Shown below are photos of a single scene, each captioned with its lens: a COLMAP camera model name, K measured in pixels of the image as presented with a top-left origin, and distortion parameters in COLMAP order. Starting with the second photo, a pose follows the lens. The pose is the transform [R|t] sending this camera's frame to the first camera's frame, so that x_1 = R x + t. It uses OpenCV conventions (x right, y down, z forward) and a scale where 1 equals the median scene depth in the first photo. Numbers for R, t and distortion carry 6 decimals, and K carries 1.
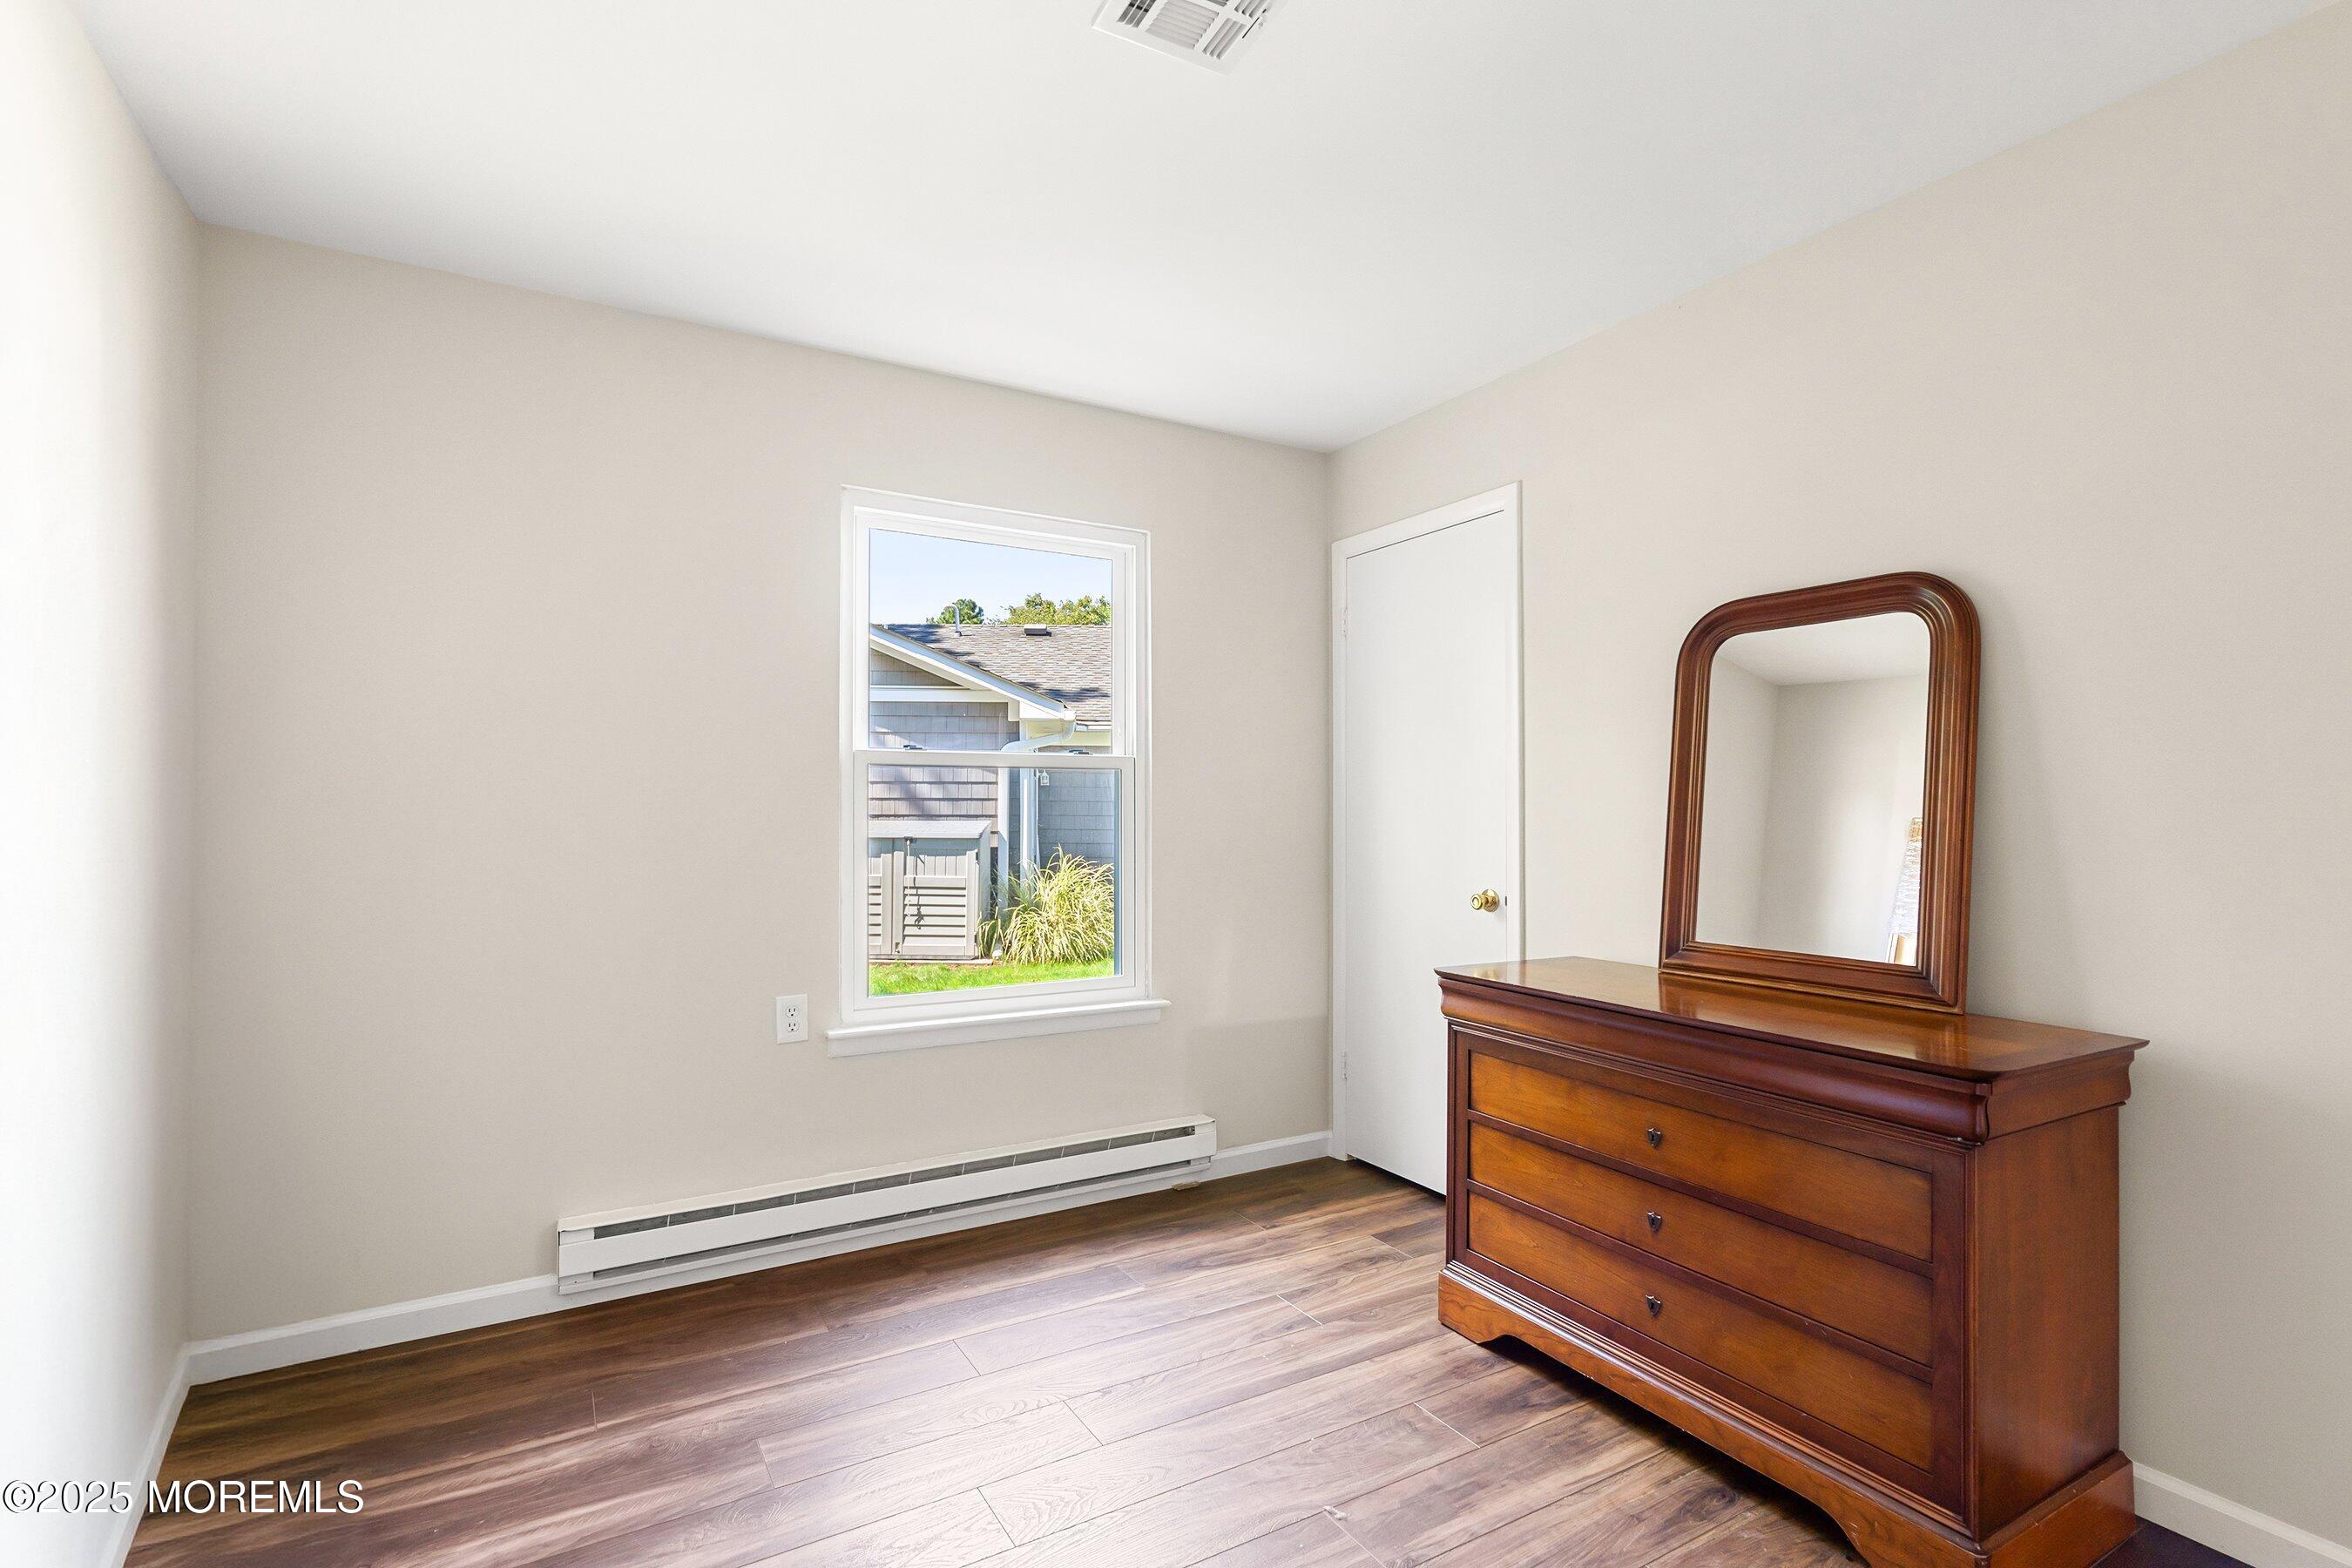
lens RADIAL K [[1079.0, 0, 1174.8], [0, 1079.0, 802.4], [0, 0, 1]] dist [0.001624, 0.001159]
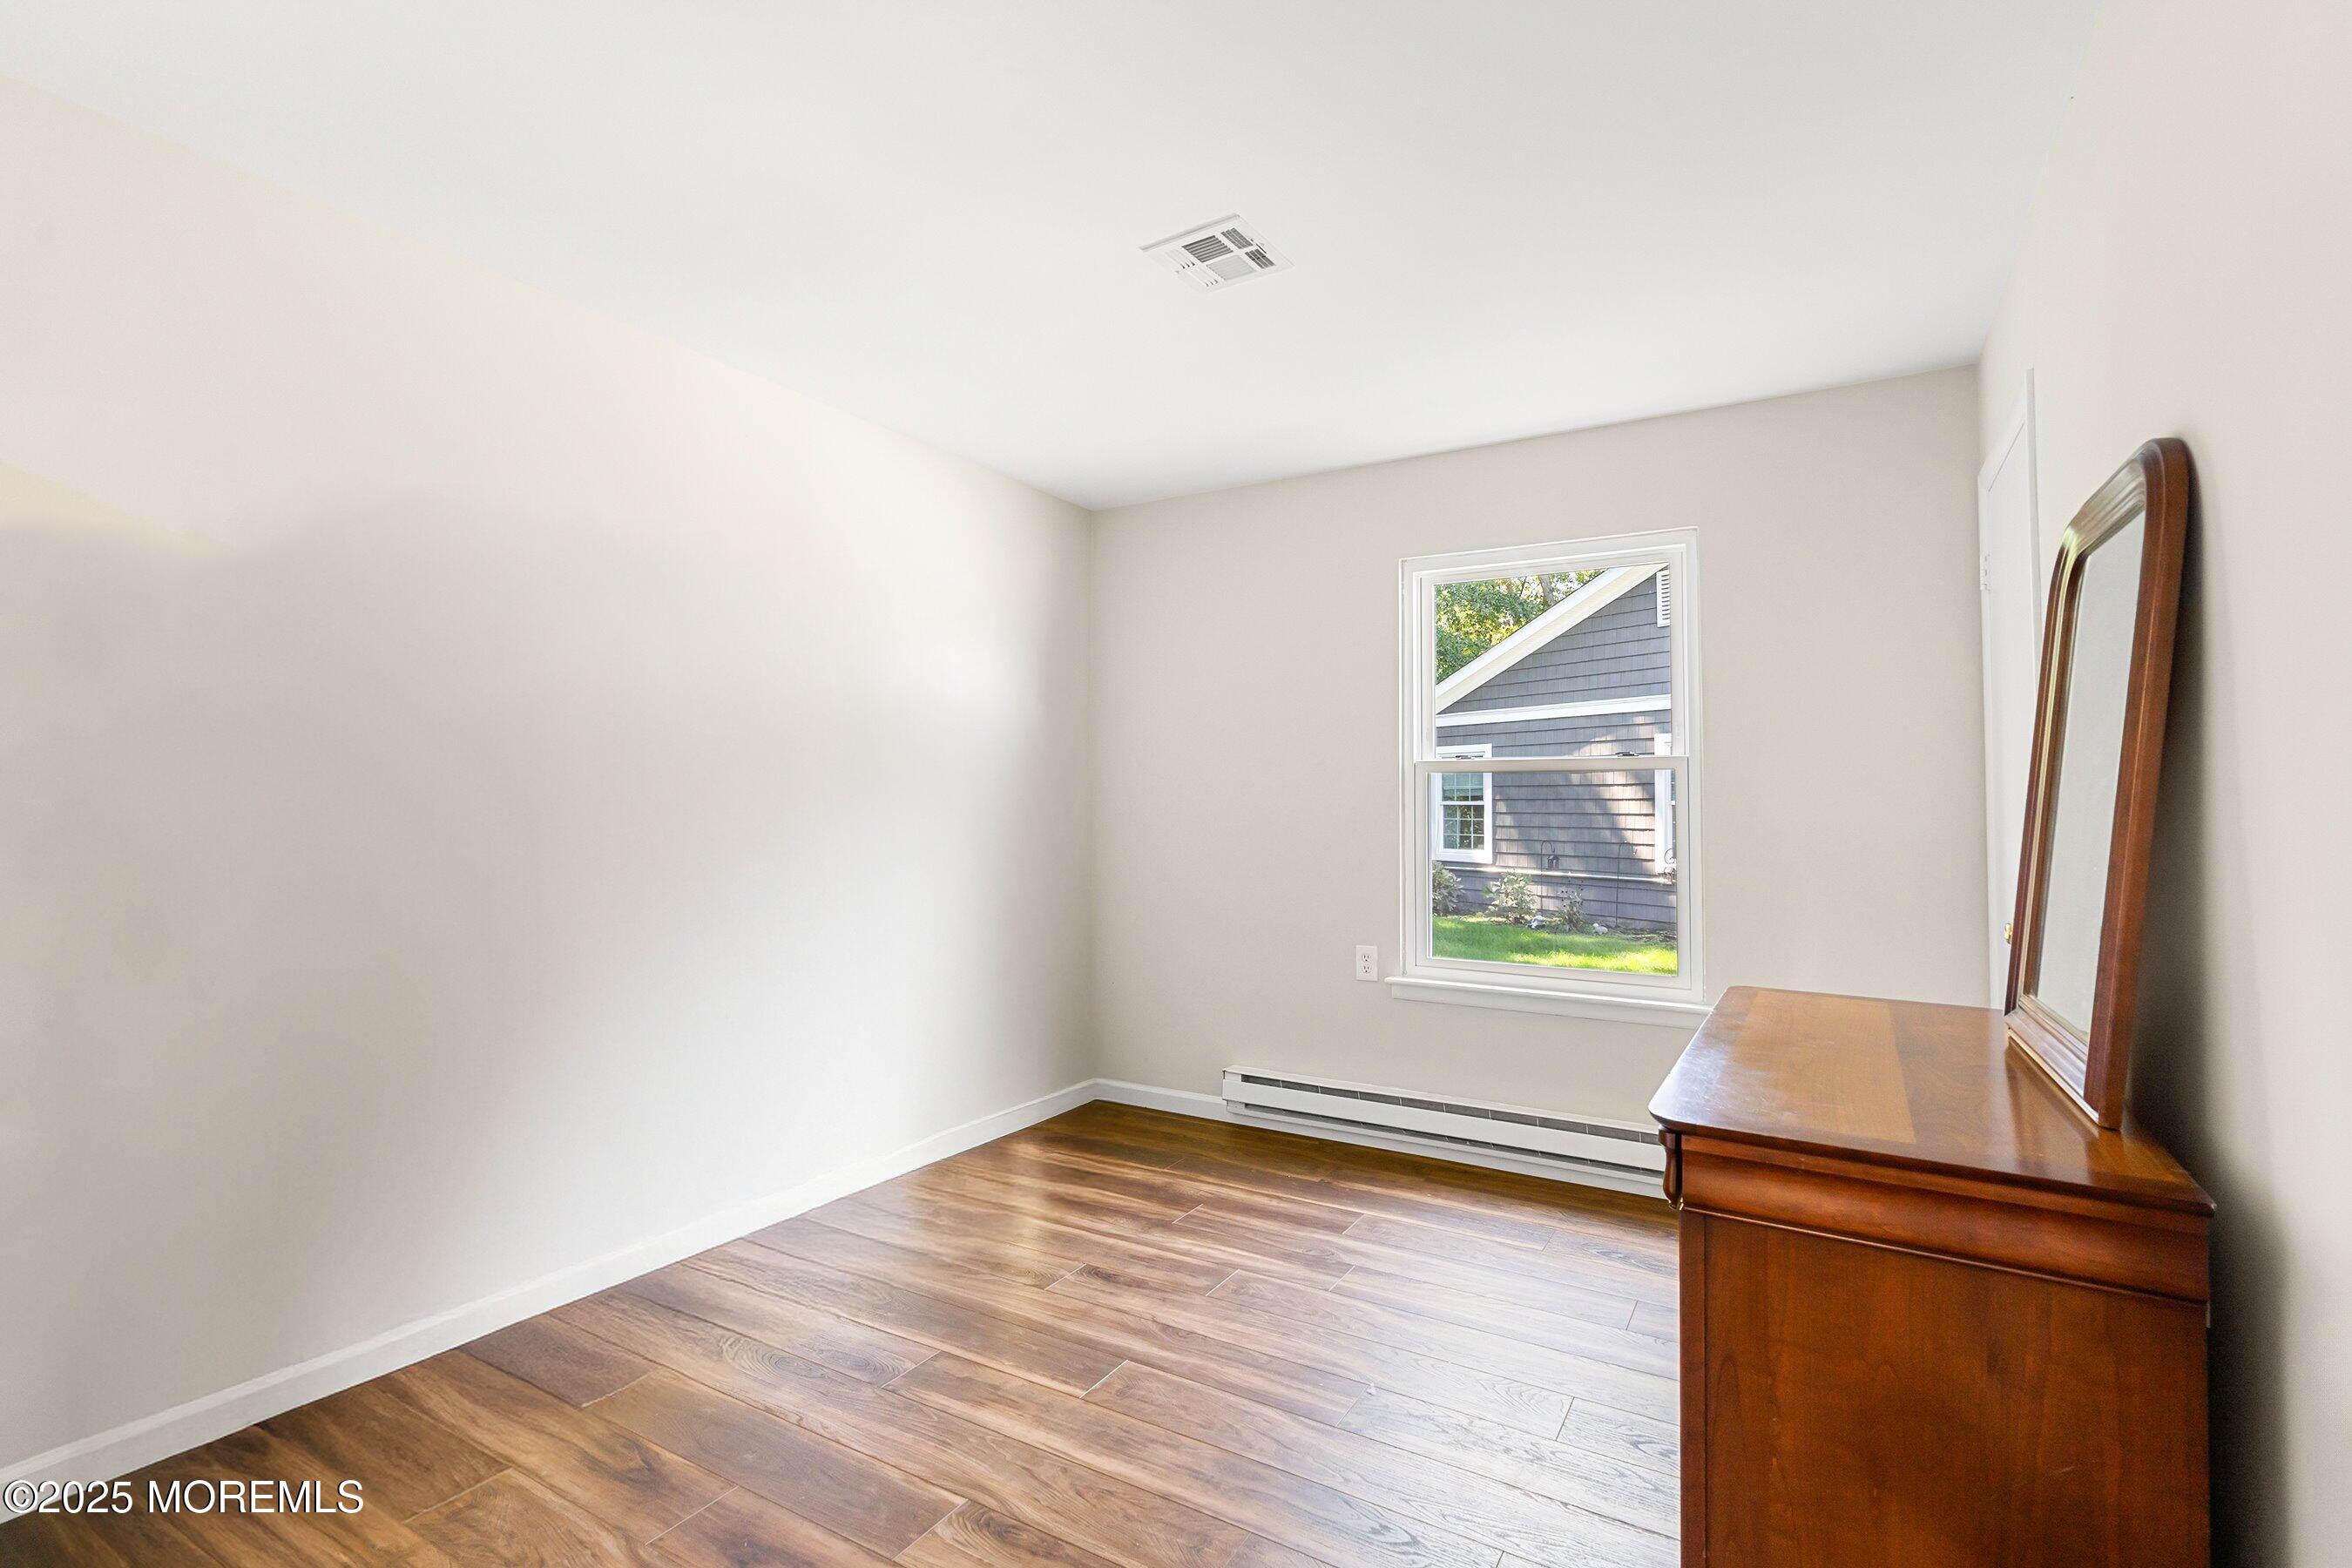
lens RADIAL K [[1079.0, 0, 1178.0], [0, 1079.0, 783.0], [0, 0, 1]] dist [0.001624, 0.001159]
pose [[0.490672, -0.014228, -0.871228, 0.772567], [0.002844, 0.999888, -0.014728, -0.005931], [0.871340, 0.004749, 0.490657, 0.145234]]
